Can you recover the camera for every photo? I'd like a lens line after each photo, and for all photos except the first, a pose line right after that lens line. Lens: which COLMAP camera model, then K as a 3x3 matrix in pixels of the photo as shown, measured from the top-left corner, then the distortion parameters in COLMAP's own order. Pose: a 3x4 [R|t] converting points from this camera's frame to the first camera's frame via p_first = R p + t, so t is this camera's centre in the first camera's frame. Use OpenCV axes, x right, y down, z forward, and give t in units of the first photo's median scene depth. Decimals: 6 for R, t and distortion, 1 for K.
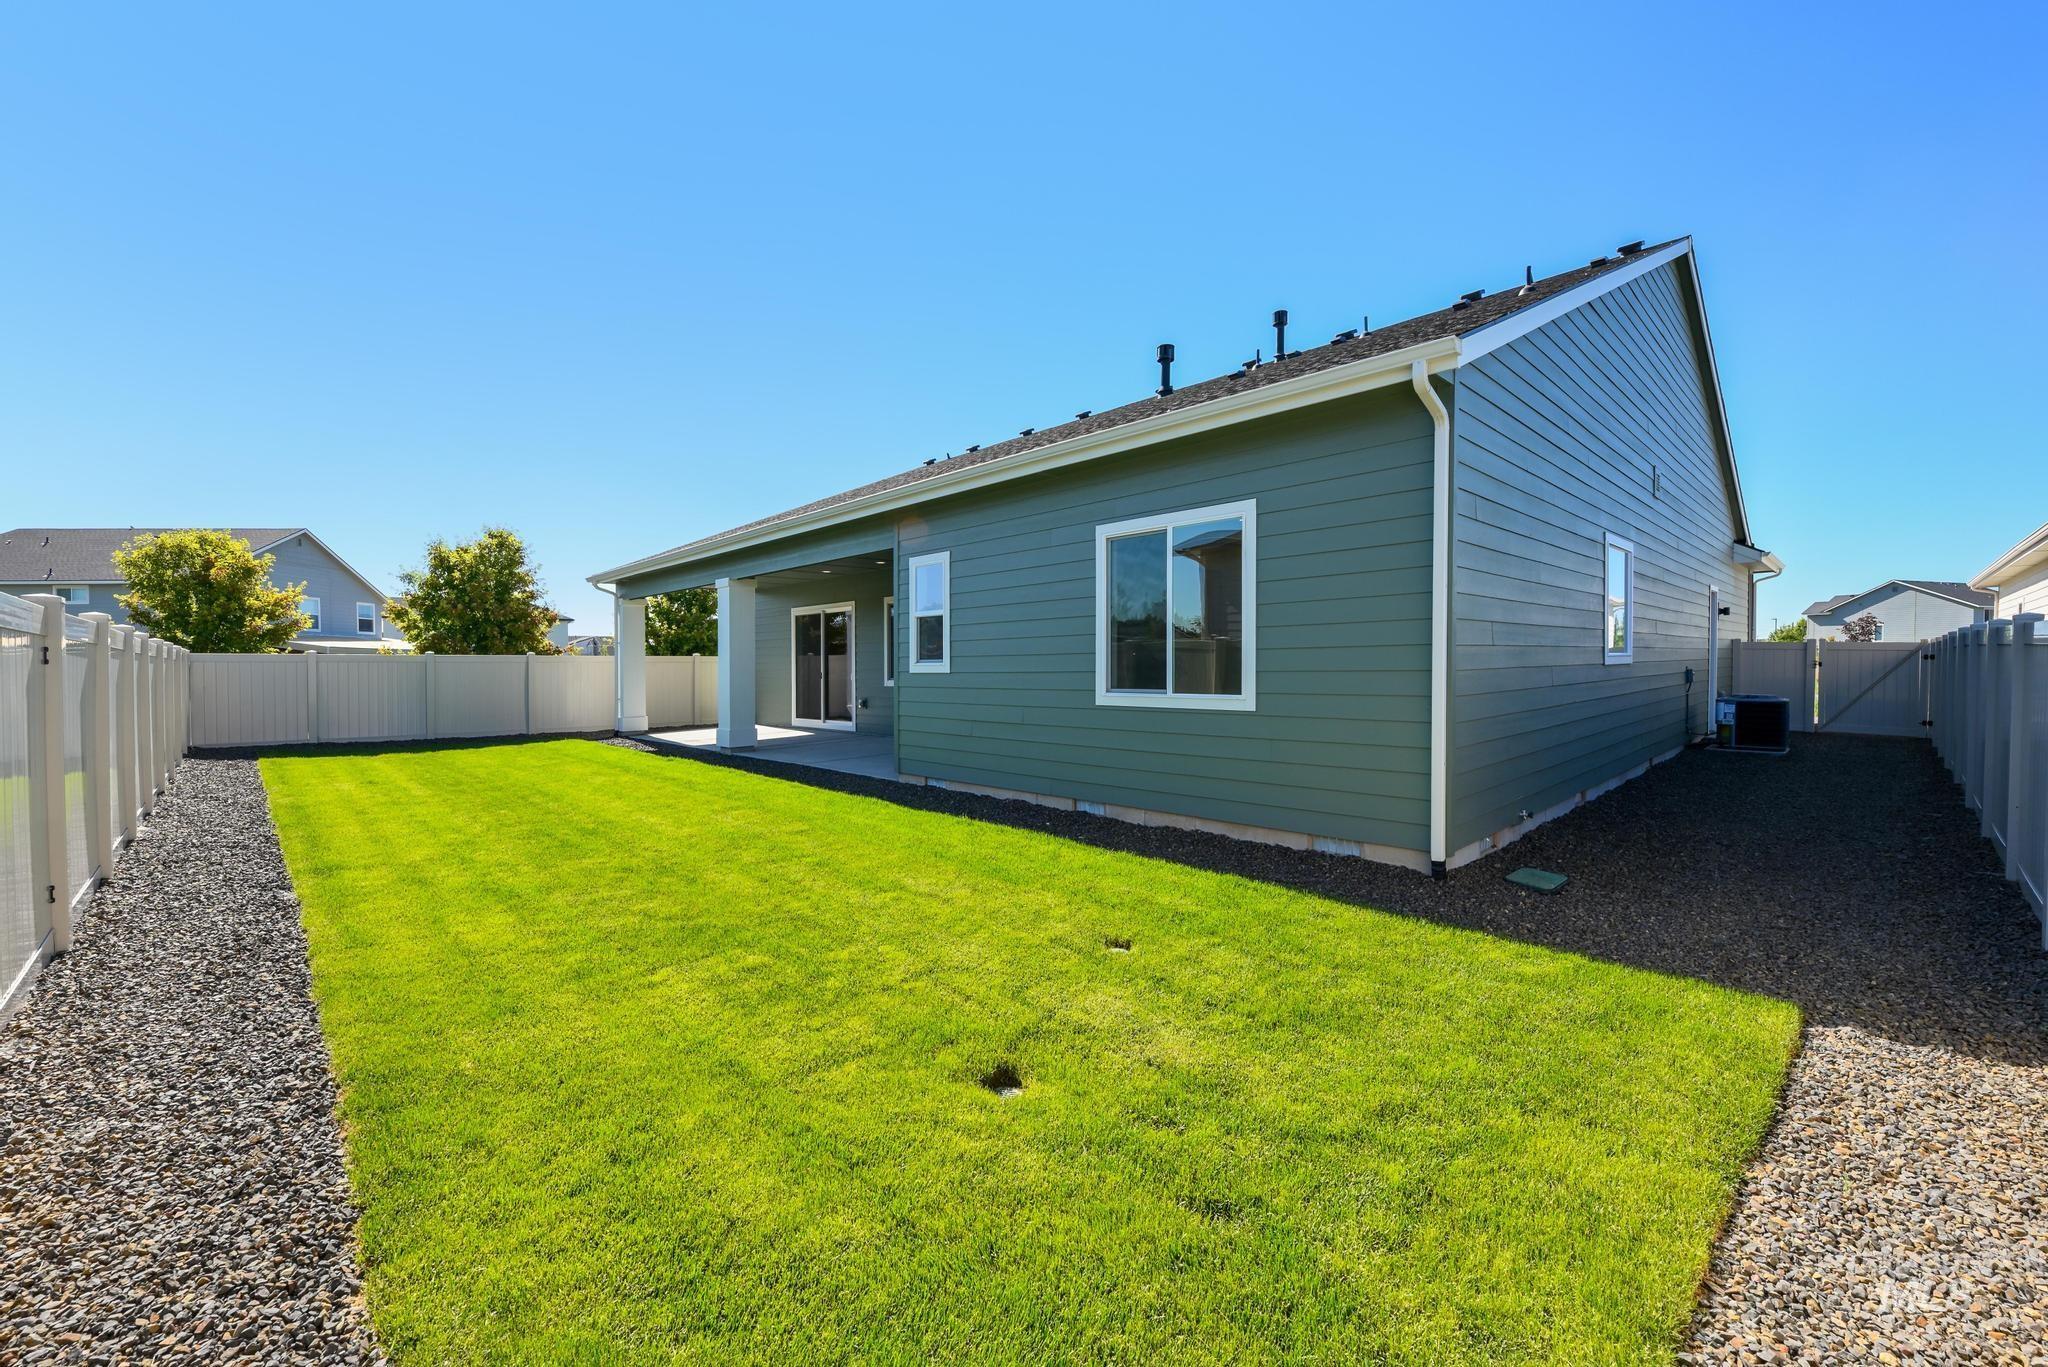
lens RADIAL K [[823.1, 0, 1018.2], [0, 823.1, 684.2], [0, 0, 1]] dist [0.001532, -0.000023]
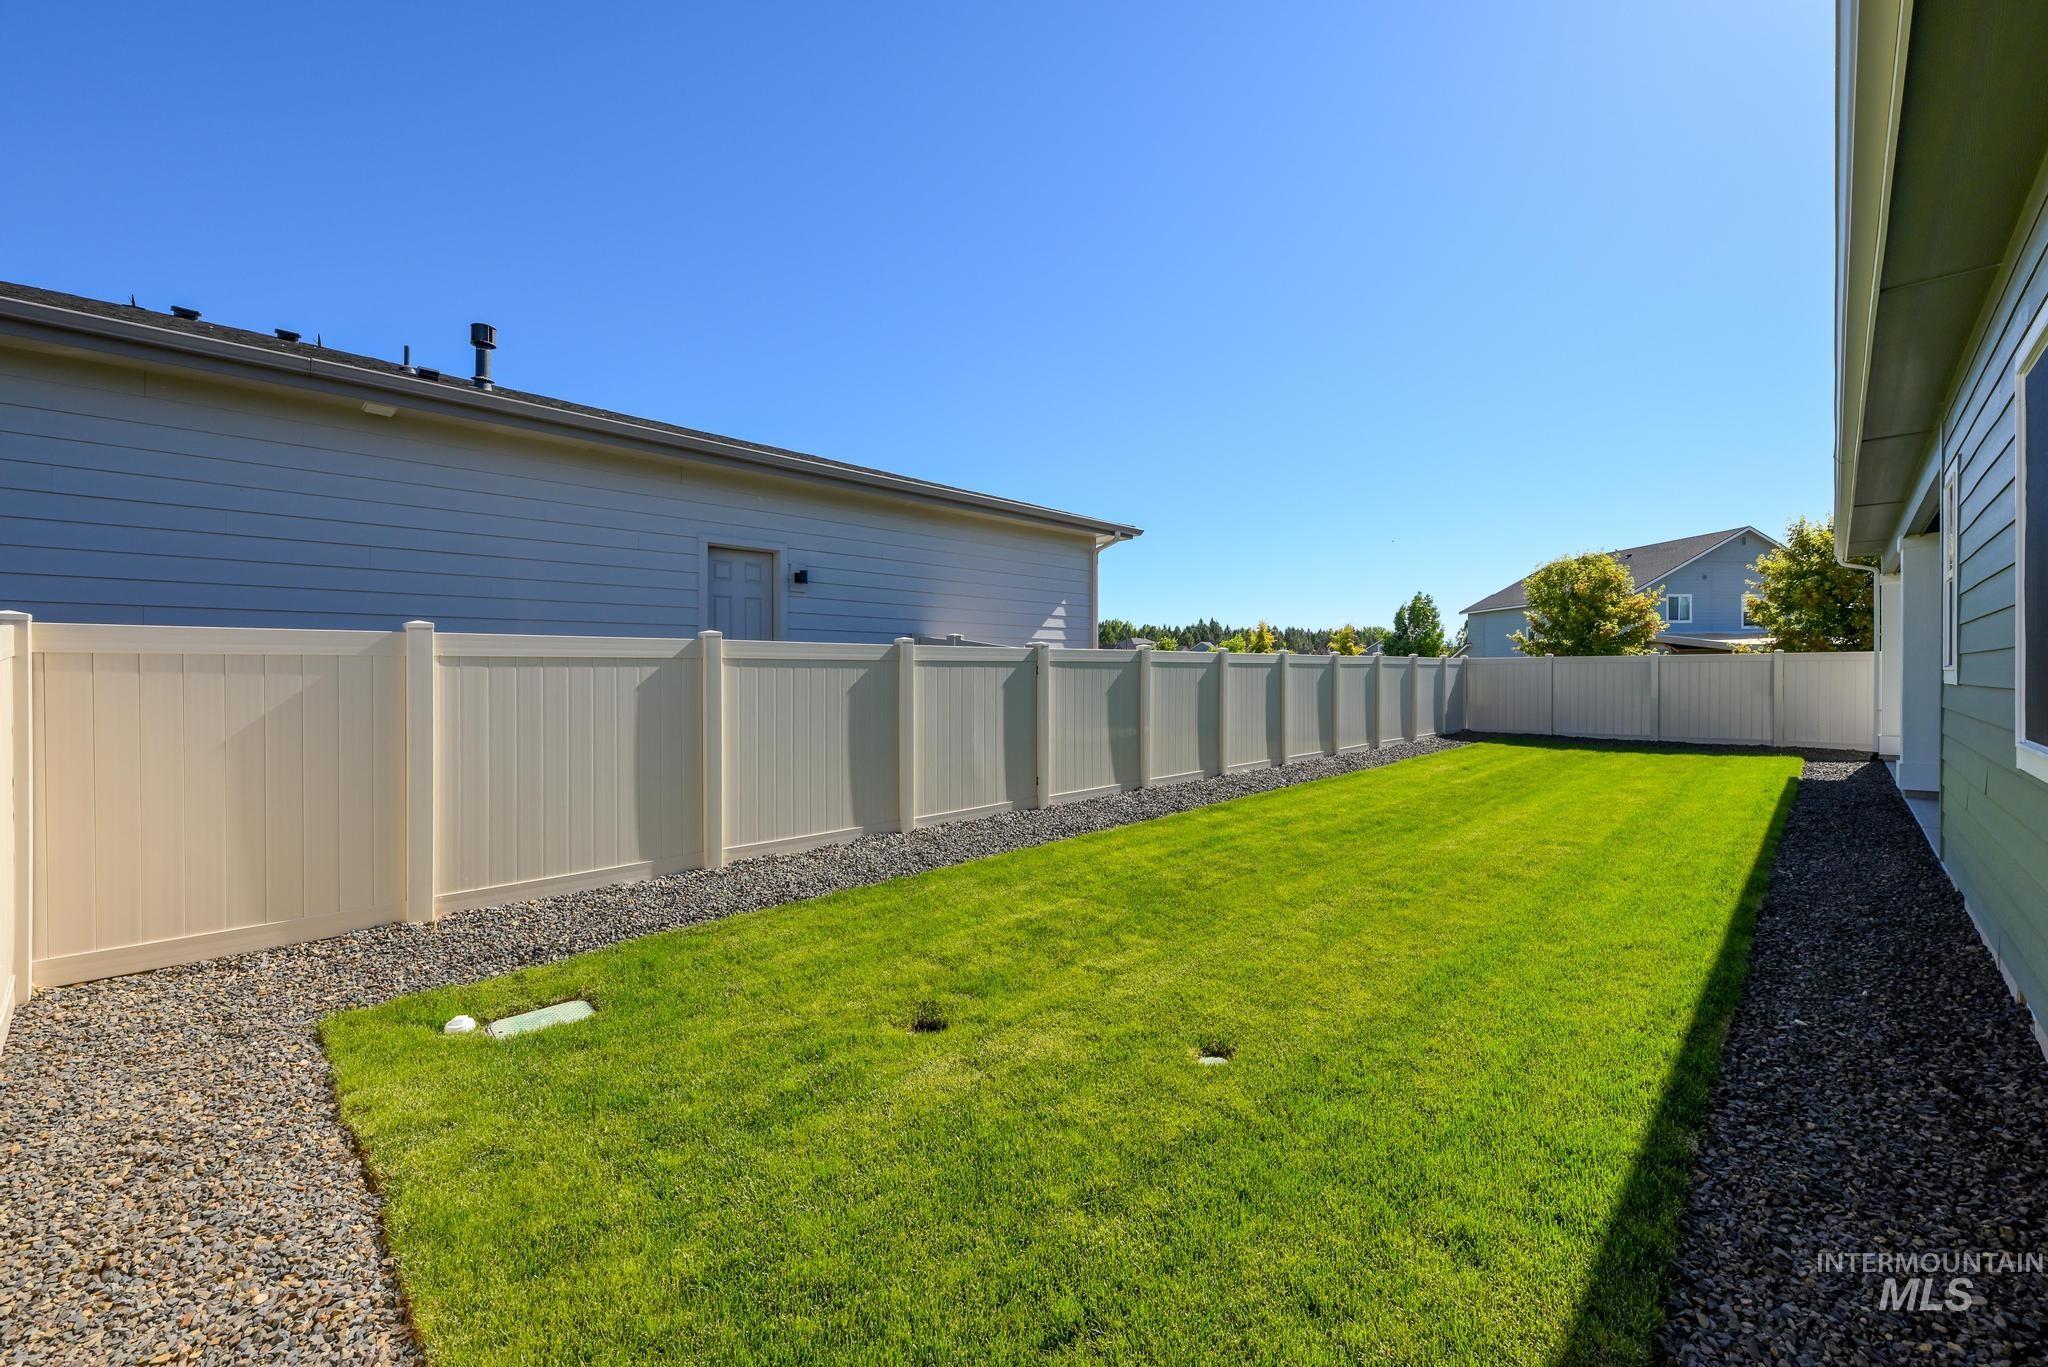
lens RADIAL K [[823.1, 0, 1021.9], [0, 823.1, 678.7], [0, 0, 1]] dist [0.001532, -0.000023]
pose [[0.032993, 0.012465, -0.999378, 0.424522], [-0.014372, 0.999825, 0.011996, -0.015194], [0.999352, 0.013967, 0.033166, 0.392354]]
